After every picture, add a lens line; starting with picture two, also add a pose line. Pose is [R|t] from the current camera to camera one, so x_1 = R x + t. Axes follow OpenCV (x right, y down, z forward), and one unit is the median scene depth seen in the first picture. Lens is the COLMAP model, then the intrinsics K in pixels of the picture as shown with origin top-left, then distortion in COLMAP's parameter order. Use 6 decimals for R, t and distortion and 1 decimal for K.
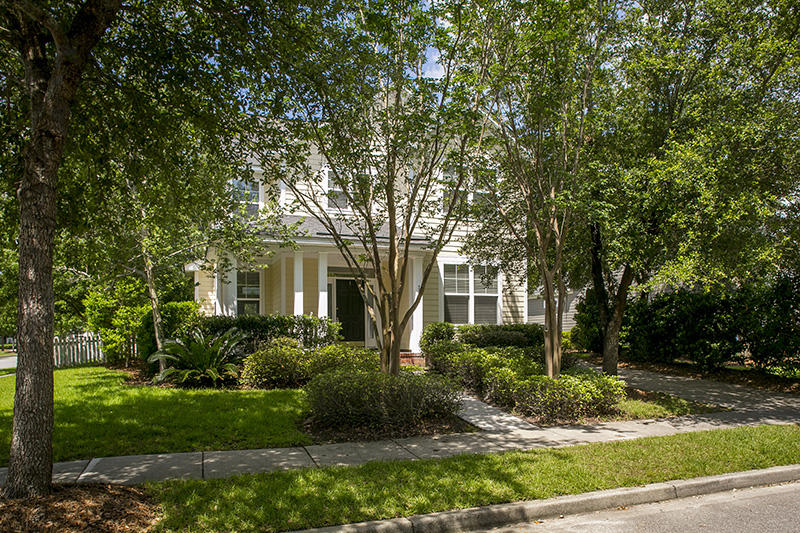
lens RADIAL K [[553.3, 0, 399.4], [0, 553.3, 239.4], [0, 0, 1]] dist [-0.056557, 0.036066]
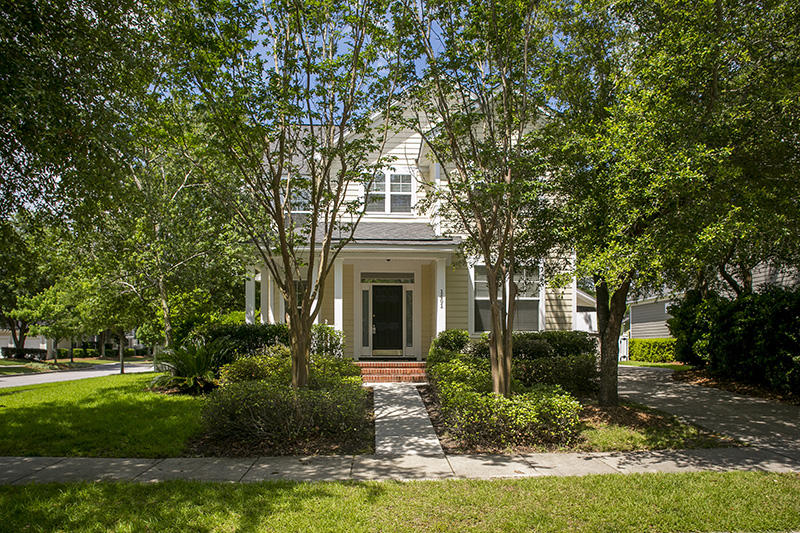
lens RADIAL K [[553.3, 0, 399.4], [0, 553.3, 239.4], [0, 0, 1]] dist [-0.056557, 0.036066]
pose [[0.957005, -0.051180, -0.285522, 0.443797], [0.046206, 0.998640, -0.024135, 0.034123], [0.286369, 0.009905, 0.958068, 0.179811]]
